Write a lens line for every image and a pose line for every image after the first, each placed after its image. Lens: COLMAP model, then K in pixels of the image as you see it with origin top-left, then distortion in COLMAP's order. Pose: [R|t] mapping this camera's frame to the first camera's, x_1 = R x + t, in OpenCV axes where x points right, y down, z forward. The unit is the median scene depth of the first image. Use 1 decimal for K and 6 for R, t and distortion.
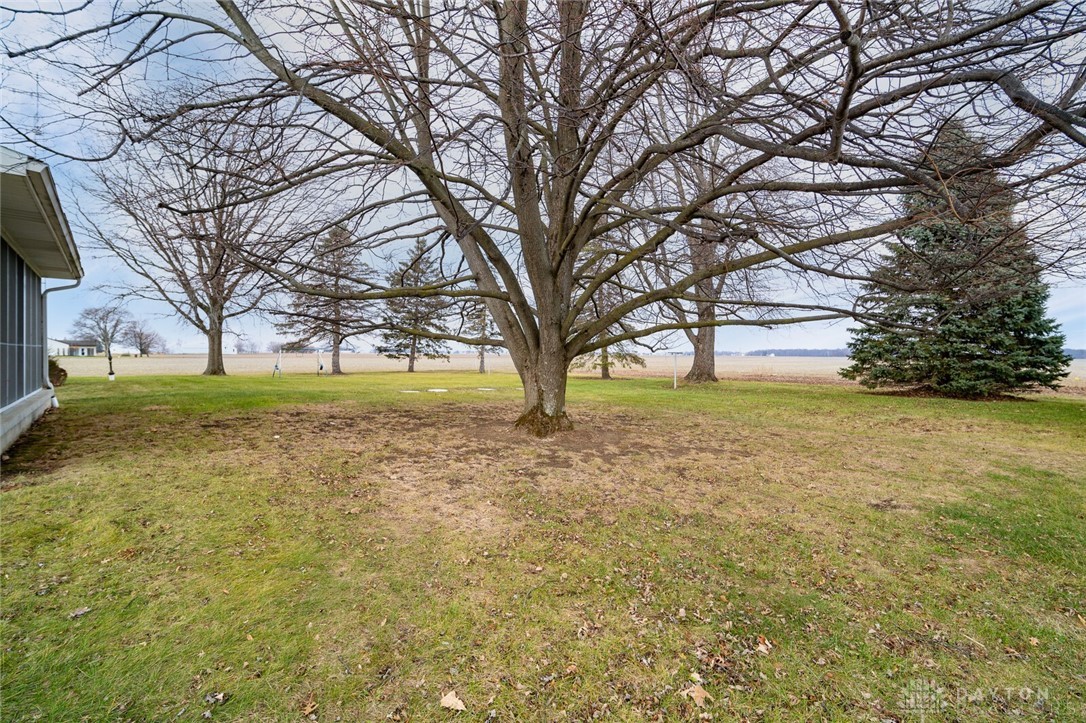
lens RADIAL K [[467.3, 0, 542.9], [0, 467.3, 359.7], [0, 0, 1]] dist [0.000886, -0.000229]
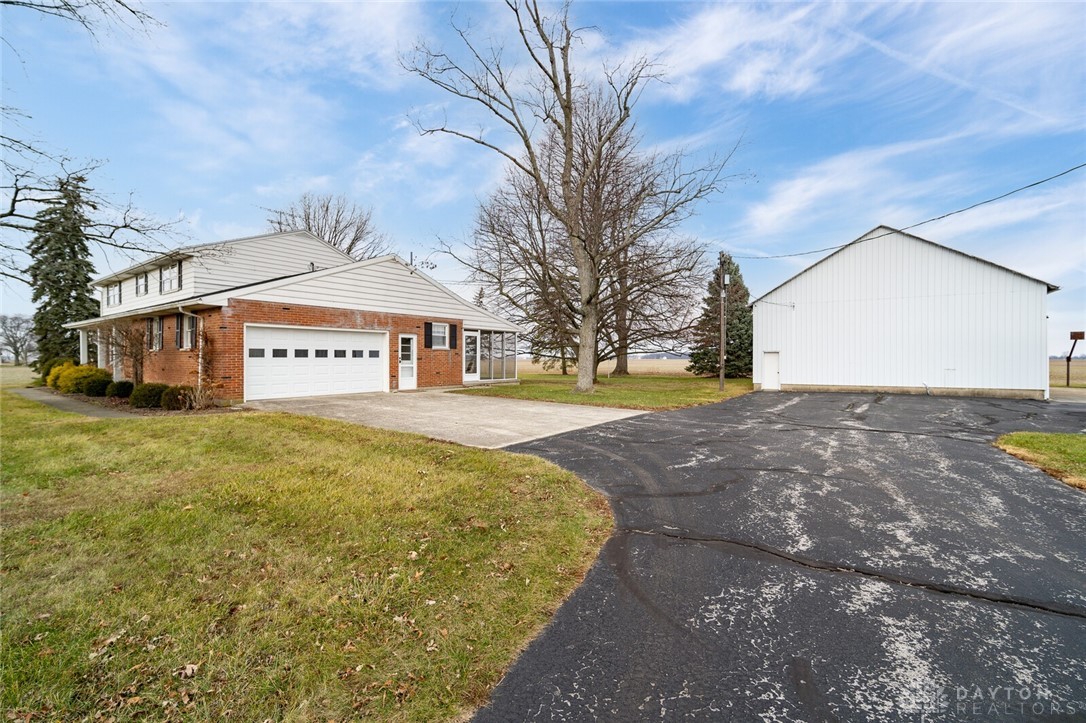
lens RADIAL K [[467.3, 0, 544.0], [0, 467.3, 360.9], [0, 0, 1]] dist [0.000886, -0.000229]
pose [[0.985887, -0.007786, 0.167230, -0.321477], [0.009356, 0.999919, -0.008600, 0.005947], [-0.167150, 0.010043, 0.985880, -0.927165]]
